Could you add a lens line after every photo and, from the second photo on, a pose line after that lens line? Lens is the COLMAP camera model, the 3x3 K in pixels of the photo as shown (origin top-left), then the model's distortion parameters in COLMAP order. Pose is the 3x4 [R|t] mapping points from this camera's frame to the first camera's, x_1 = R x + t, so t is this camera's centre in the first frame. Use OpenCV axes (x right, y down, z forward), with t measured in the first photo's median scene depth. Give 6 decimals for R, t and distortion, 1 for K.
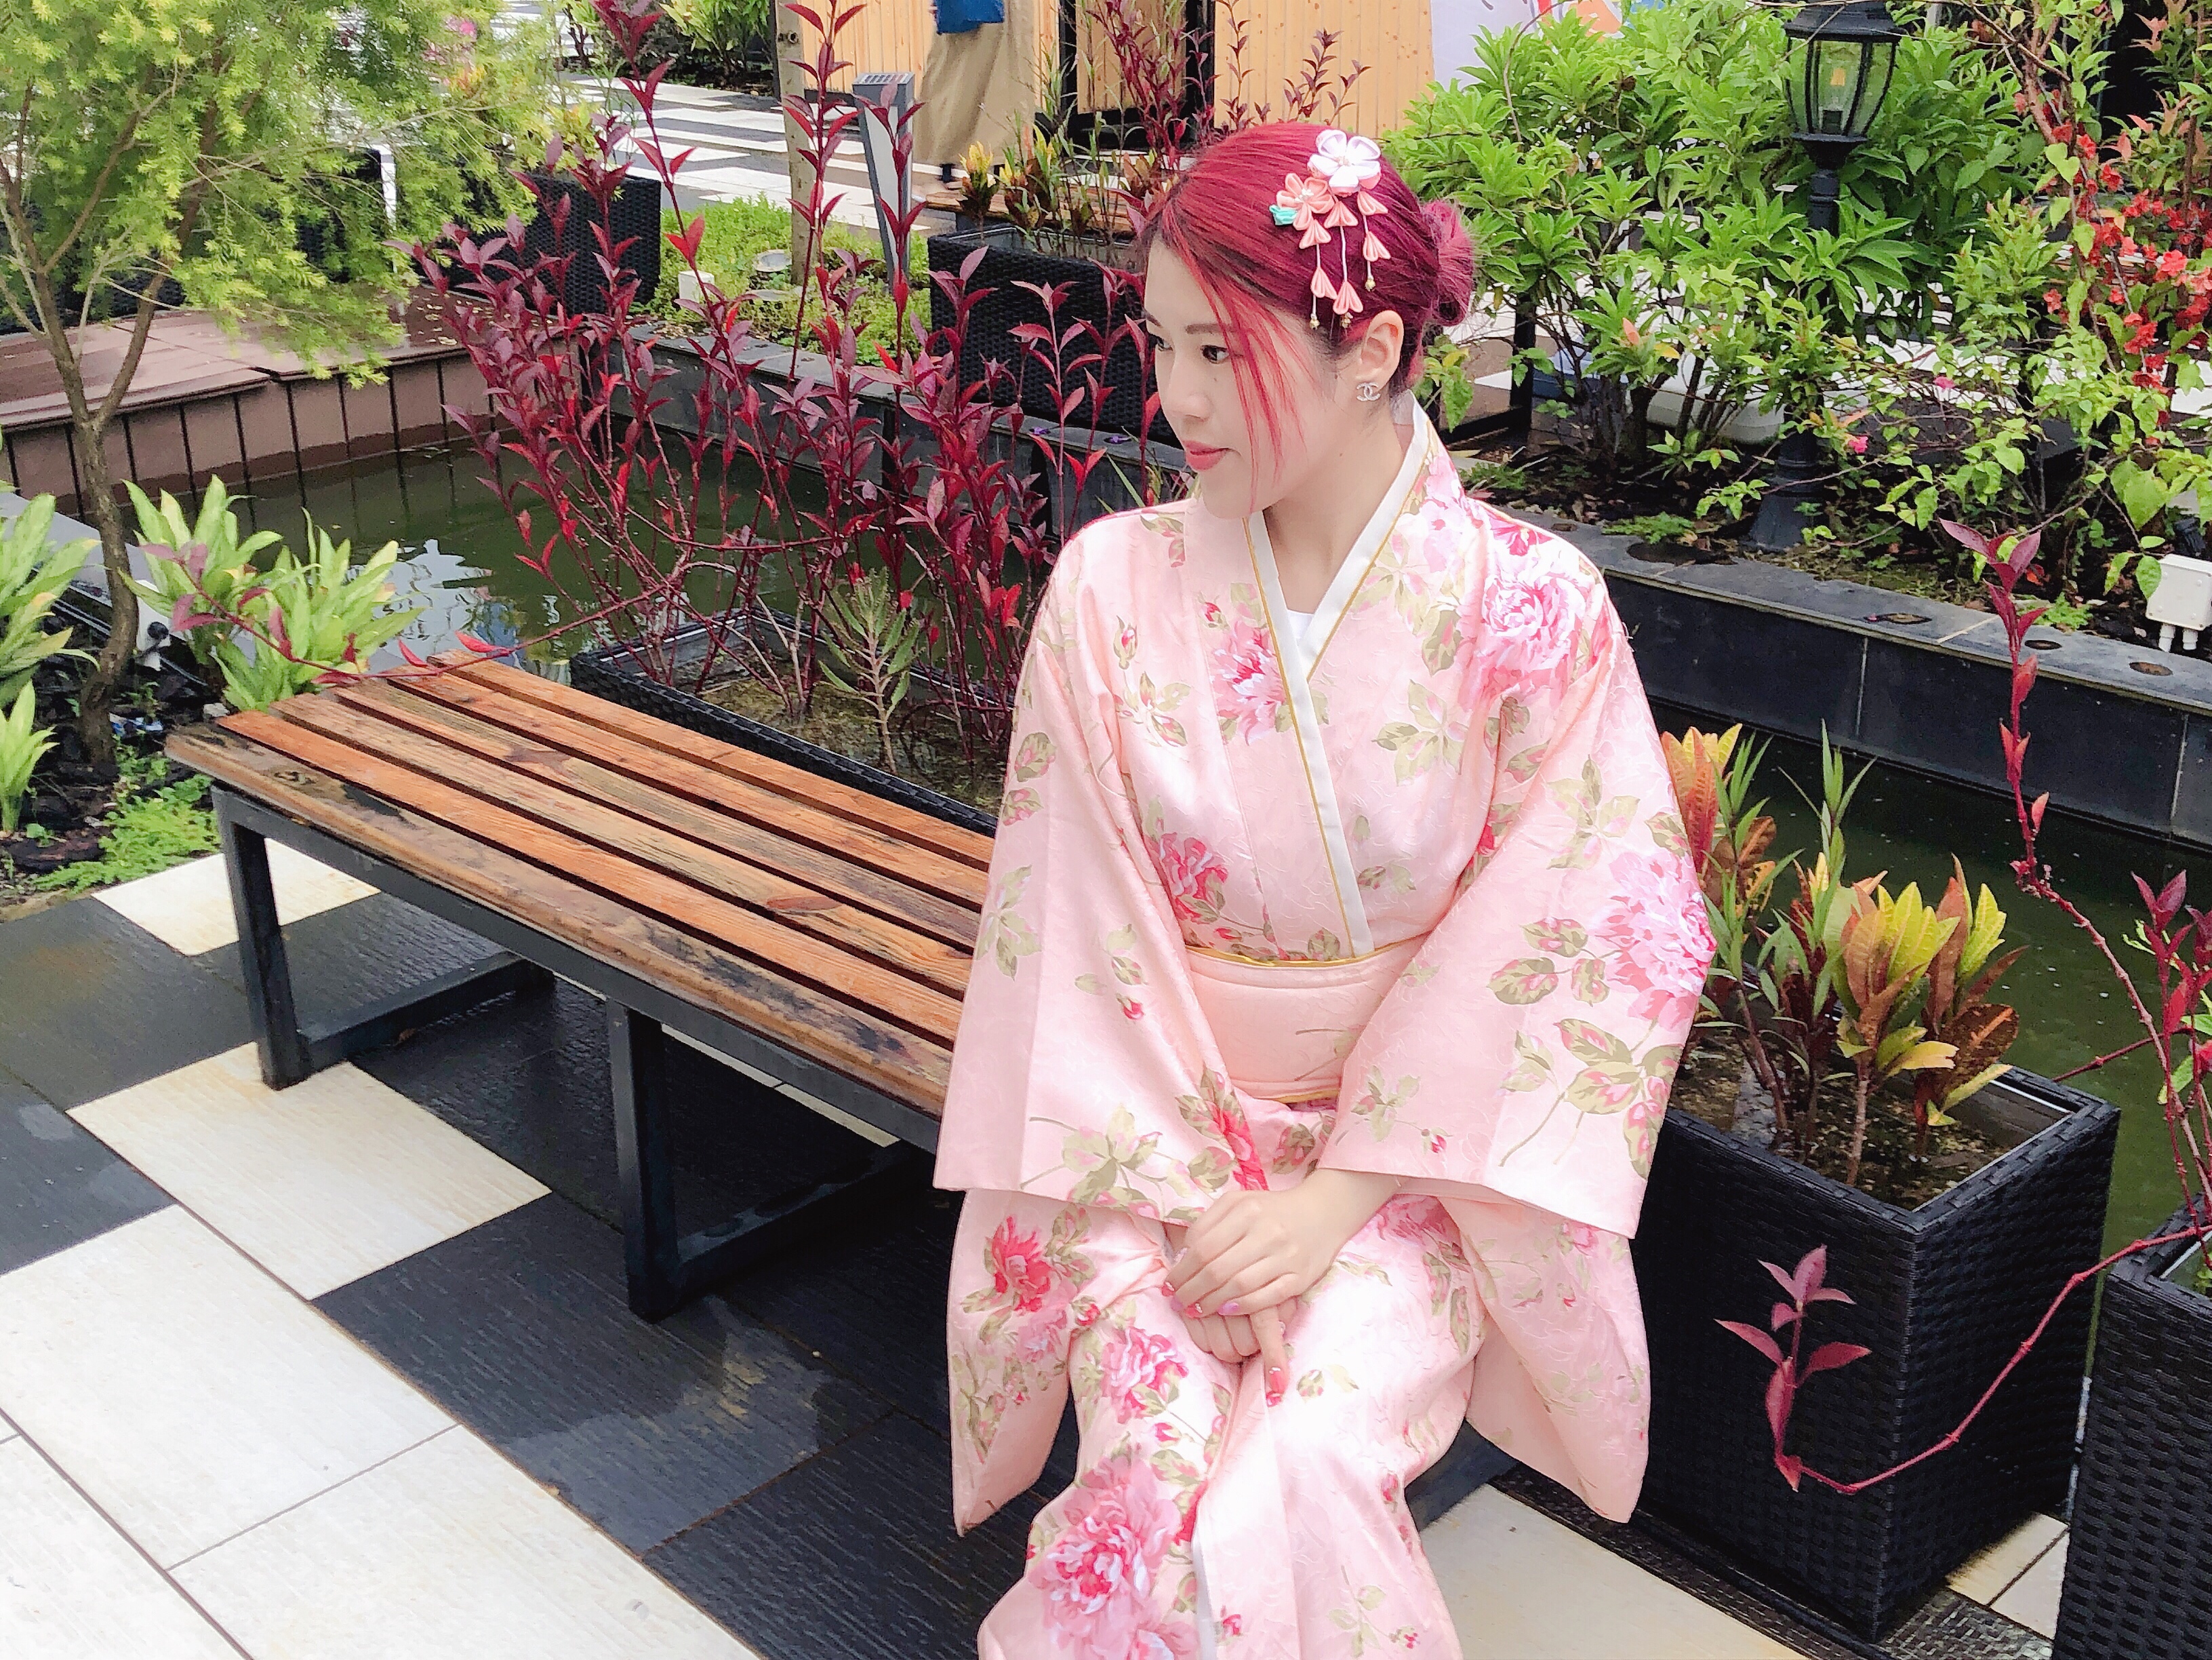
lens RADIAL K [[2601.6, 0, 1119.6], [0, 2601.6, 819.6], [0, 0, 1]] dist [0.073789, -0.227938]
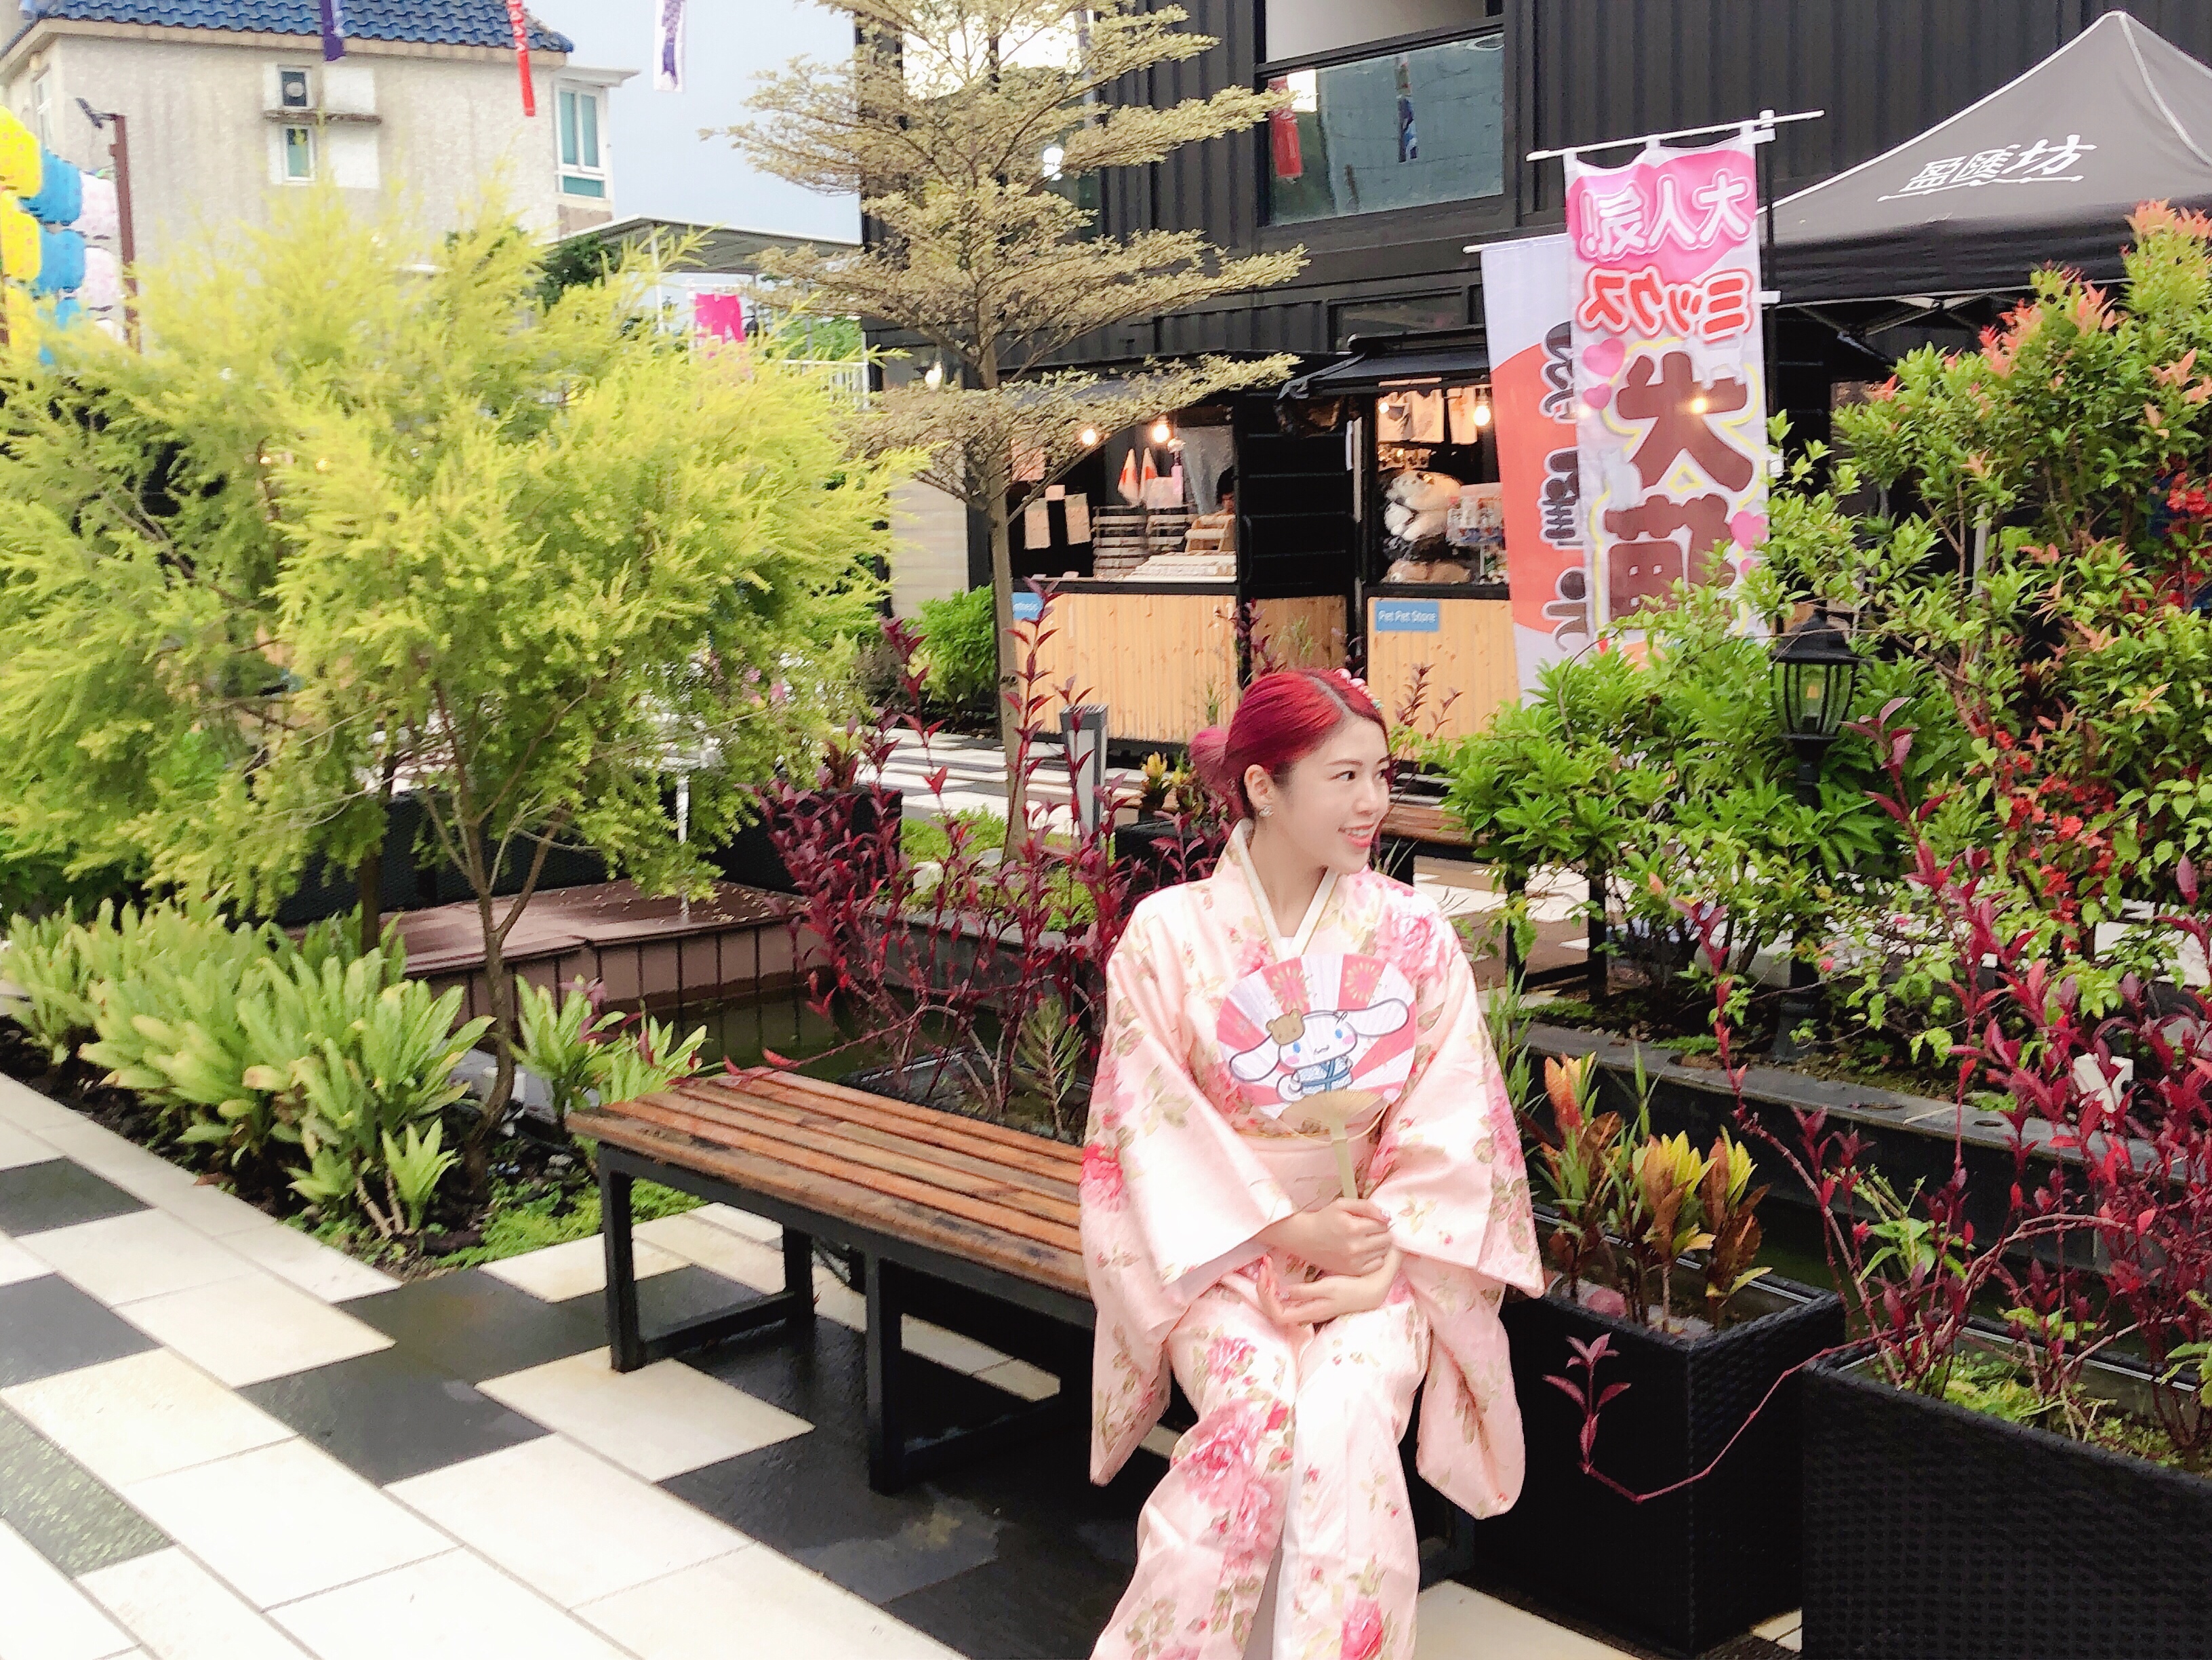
lens RADIAL K [[2601.6, 0, 1119.6], [0, 2601.6, 819.6], [0, 0, 1]] dist [0.073789, -0.227938]
pose [[0.996783, -0.002528, -0.080108, 0.043117], [-0.017042, 0.969960, -0.242666, 0.114001], [0.078315, 0.243251, 0.966797, -0.306970]]
